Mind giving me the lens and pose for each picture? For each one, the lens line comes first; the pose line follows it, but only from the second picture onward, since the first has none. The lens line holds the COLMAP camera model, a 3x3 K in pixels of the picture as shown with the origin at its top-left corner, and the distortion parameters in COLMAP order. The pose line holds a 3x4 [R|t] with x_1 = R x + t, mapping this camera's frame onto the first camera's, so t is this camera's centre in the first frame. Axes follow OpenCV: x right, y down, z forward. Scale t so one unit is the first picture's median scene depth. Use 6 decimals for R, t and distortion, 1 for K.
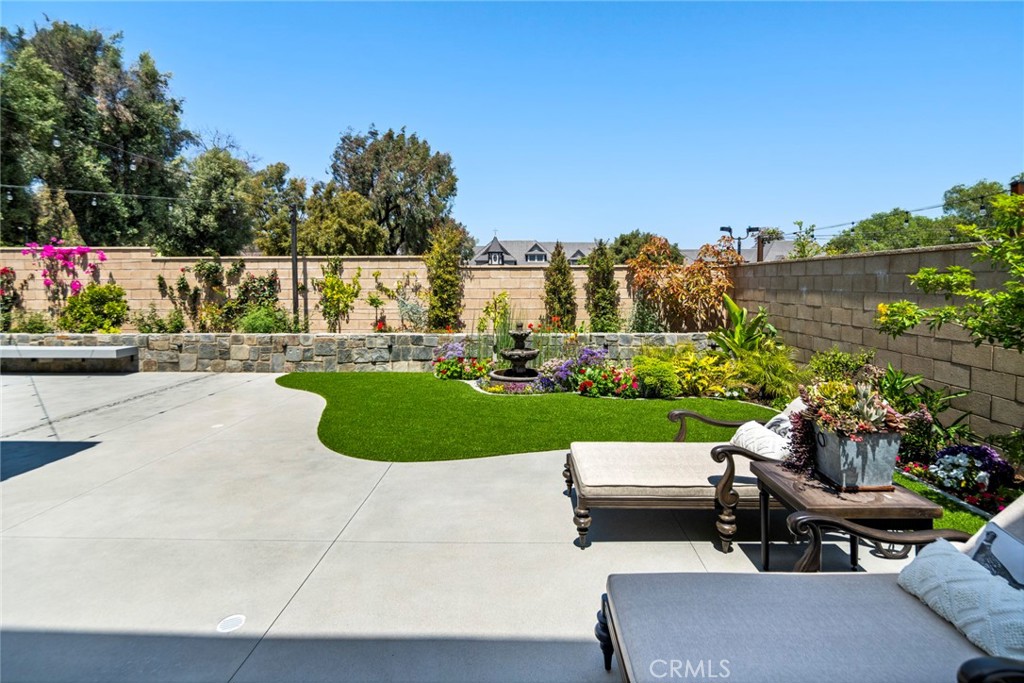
lens RADIAL K [[516.5, 0, 512.0], [0, 516.5, 341.5], [0, 0, 1]] dist [-0.001301, -0.000456]
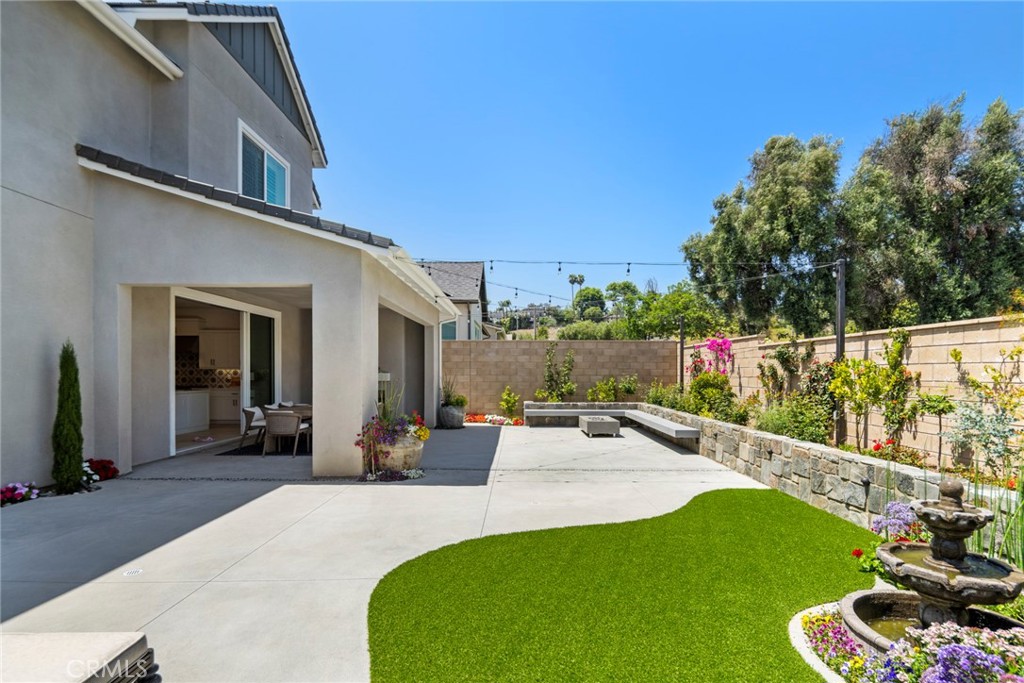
lens RADIAL K [[511.2, 0, 512.8], [0, 511.2, 376.7], [0, 0, 1]] dist [0.021669, -0.000116]
pose [[0.019931, 0.013369, -0.999712, 0.270818], [-0.121902, 0.992483, 0.010842, -0.055825], [0.992342, 0.121651, 0.021411, 0.519315]]
